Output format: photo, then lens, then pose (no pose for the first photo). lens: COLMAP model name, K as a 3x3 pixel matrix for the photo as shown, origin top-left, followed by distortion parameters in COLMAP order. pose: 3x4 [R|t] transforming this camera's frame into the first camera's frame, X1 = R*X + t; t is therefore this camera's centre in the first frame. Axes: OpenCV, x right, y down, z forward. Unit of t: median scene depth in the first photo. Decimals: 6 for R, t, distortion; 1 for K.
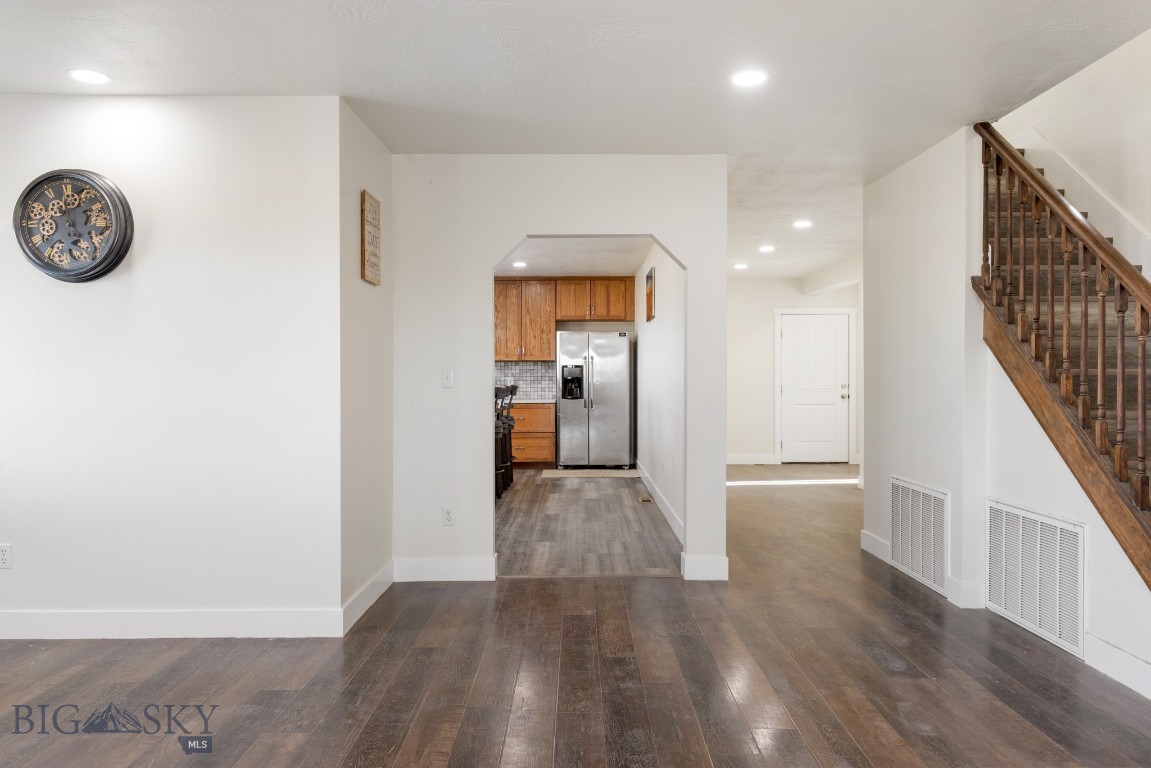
lens RADIAL K [[838.3, 0, 575.5], [0, 838.3, 384.8], [0, 0, 1]] dist [-0.000178, 0.003079]
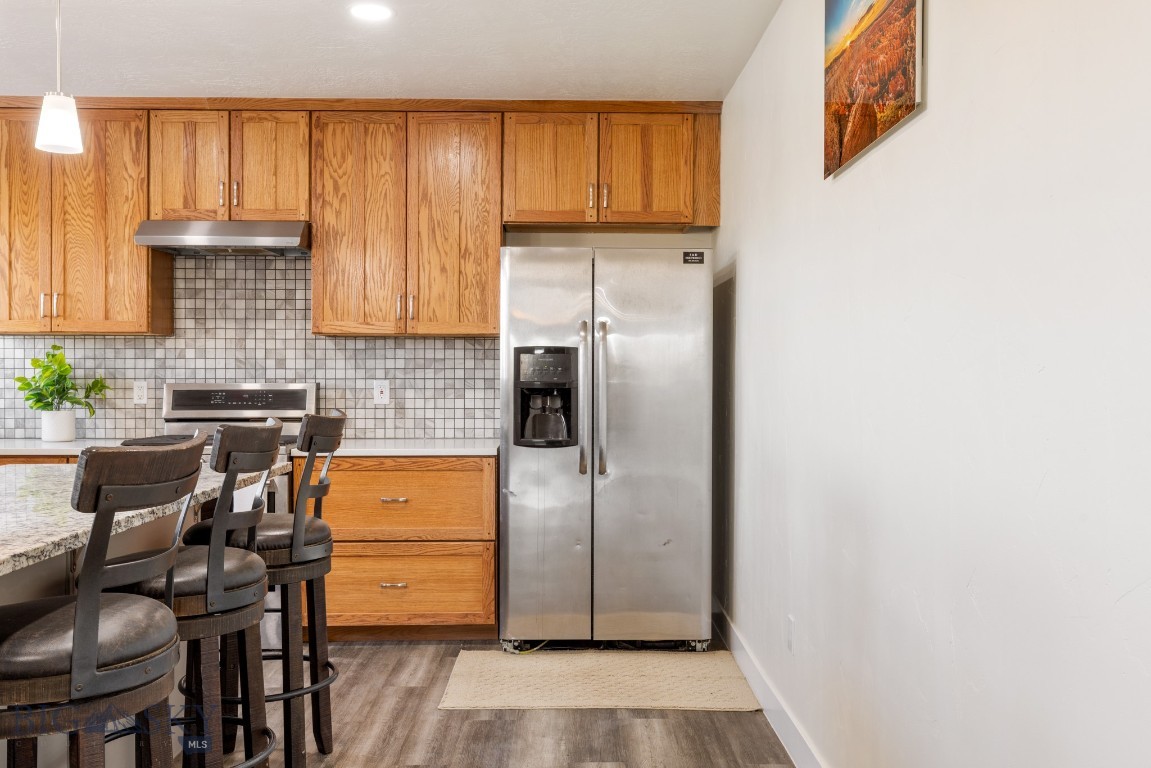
lens RADIAL K [[1016.3, 0, 577.4], [0, 1016.3, 380.5], [0, 0, 1]] dist [0.018318, -0.001737]
pose [[0.999901, 0.005269, 0.013069, 0.003705], [-0.005274, 0.999986, 0.000350, -0.009601], [-0.013067, -0.000419, 0.999915, 0.562901]]
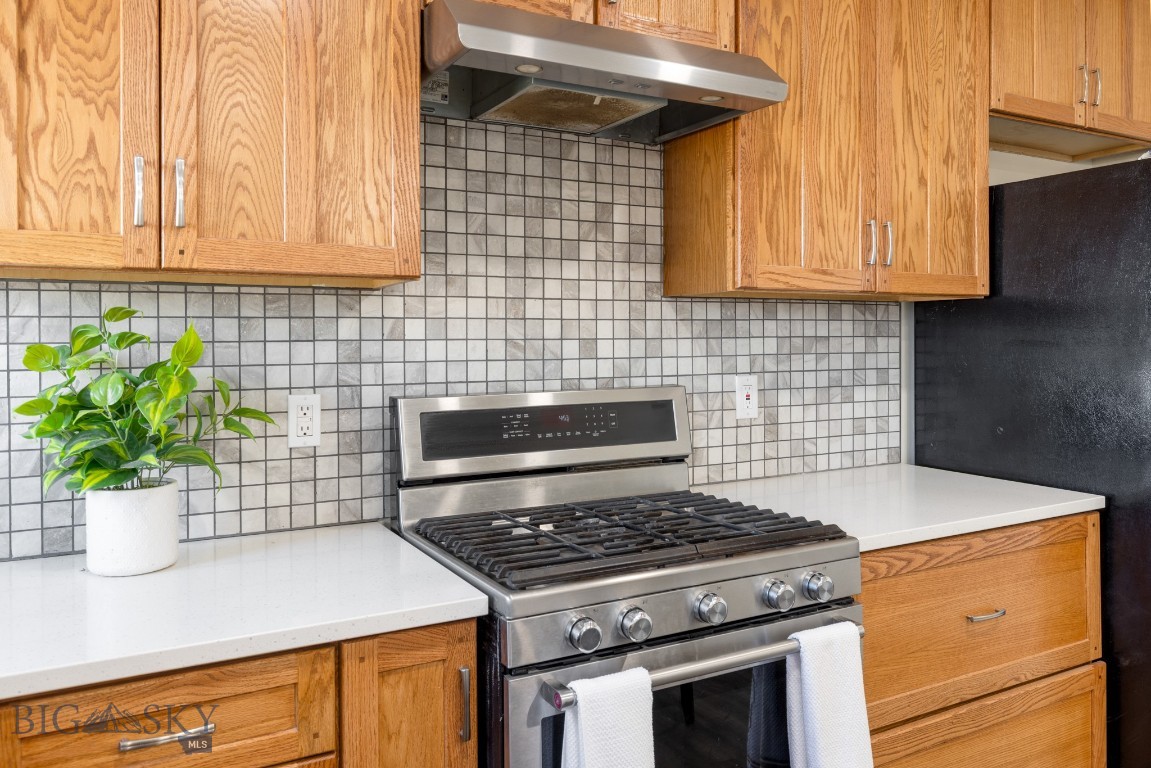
lens RADIAL K [[838.3, 0, 576.6], [0, 838.3, 341.7], [0, 0, 1]] dist [-0.000178, 0.003079]
pose [[0.879689, -0.003880, 0.475533, -0.220419], [0.006753, 0.999968, -0.004333, -0.017187], [-0.475501, 0.007023, 0.879687, 0.861266]]
